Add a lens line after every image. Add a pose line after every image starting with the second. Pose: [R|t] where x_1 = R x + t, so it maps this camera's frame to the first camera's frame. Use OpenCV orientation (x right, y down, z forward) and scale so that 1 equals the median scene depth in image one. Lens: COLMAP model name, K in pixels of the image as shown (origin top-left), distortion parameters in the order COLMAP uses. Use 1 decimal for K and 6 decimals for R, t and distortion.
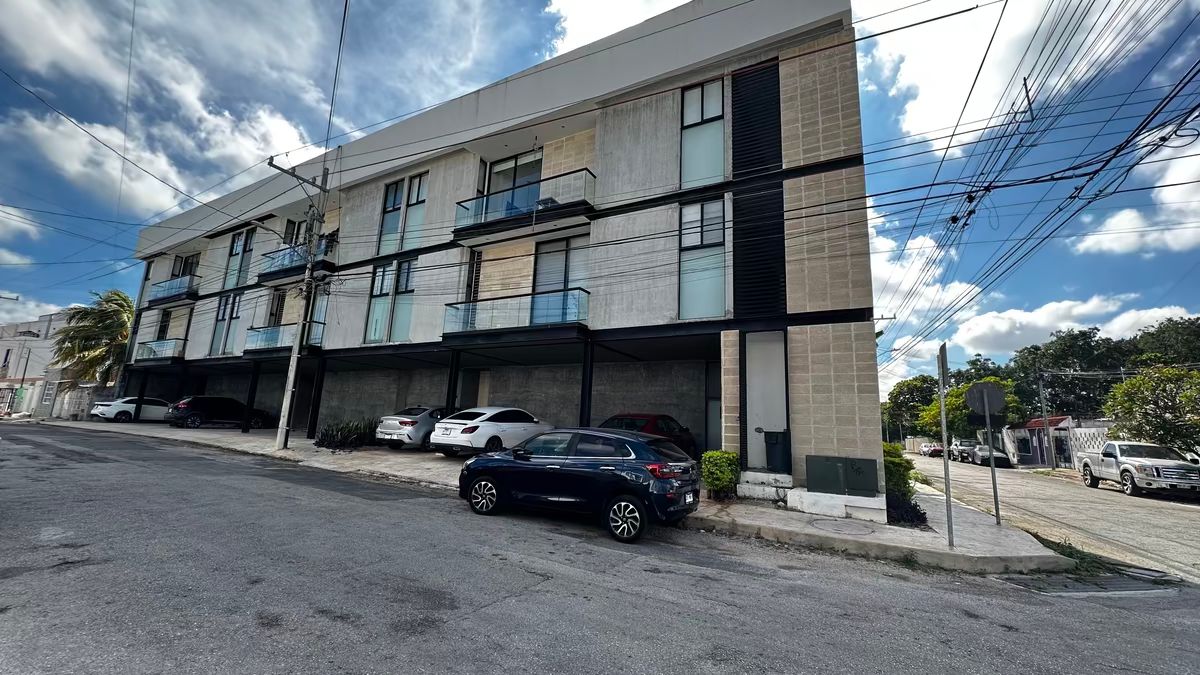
lens RADIAL K [[481.1, 0, 597.0], [0, 481.1, 337.2], [0, 0, 1]] dist [-0.001398, 0.000701]
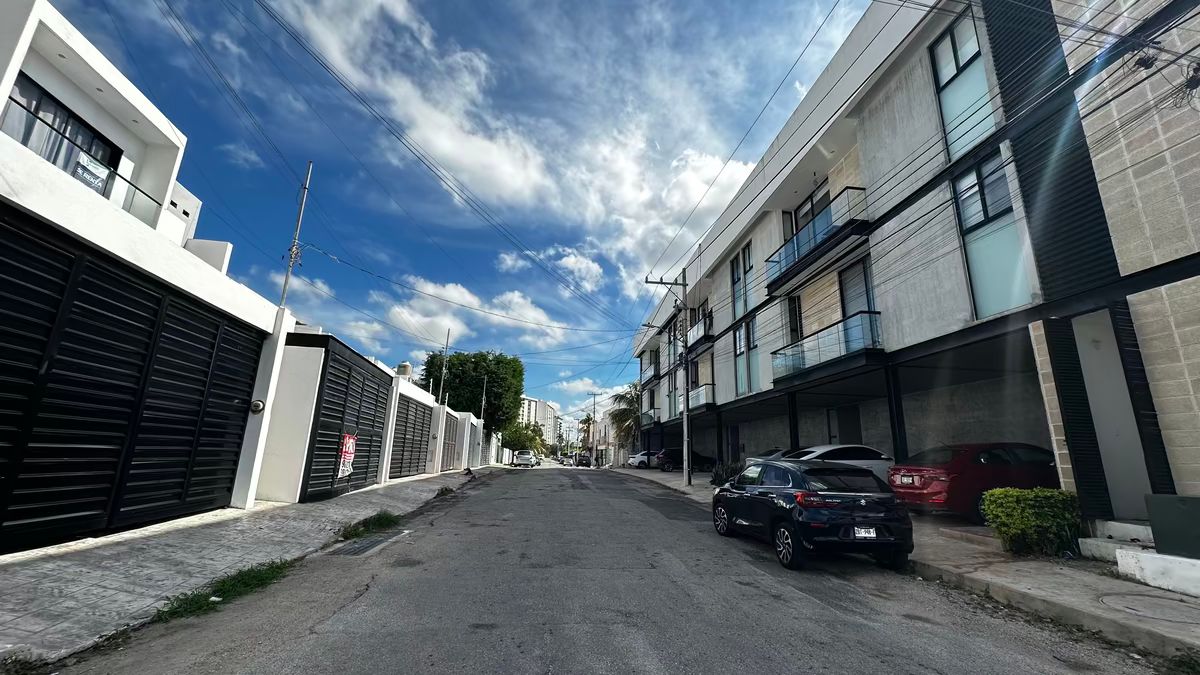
lens RADIAL K [[481.1, 0, 603.6], [0, 481.1, 338.0], [0, 0, 1]] dist [-0.001398, 0.000701]
pose [[0.585201, -0.225790, -0.778819, 0.386371], [0.154034, 0.973917, -0.166611, 0.026839], [0.796124, -0.022464, 0.604716, 0.031138]]
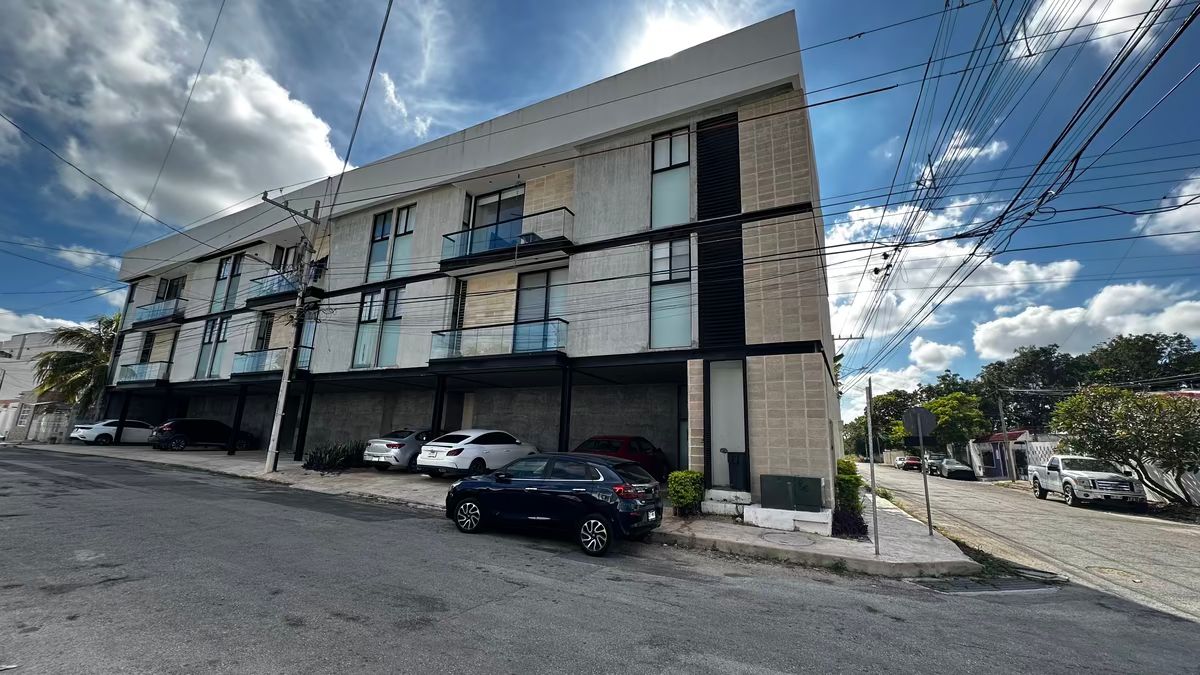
lens RADIAL K [[481.1, 0, 597.6], [0, 481.1, 338.9], [0, 0, 1]] dist [-0.001398, 0.000701]
pose [[0.999466, -0.001939, 0.032625, 0.015474], [0.002825, 0.999628, -0.027135, -0.027488], [-0.032560, 0.027213, 0.999099, -0.075104]]
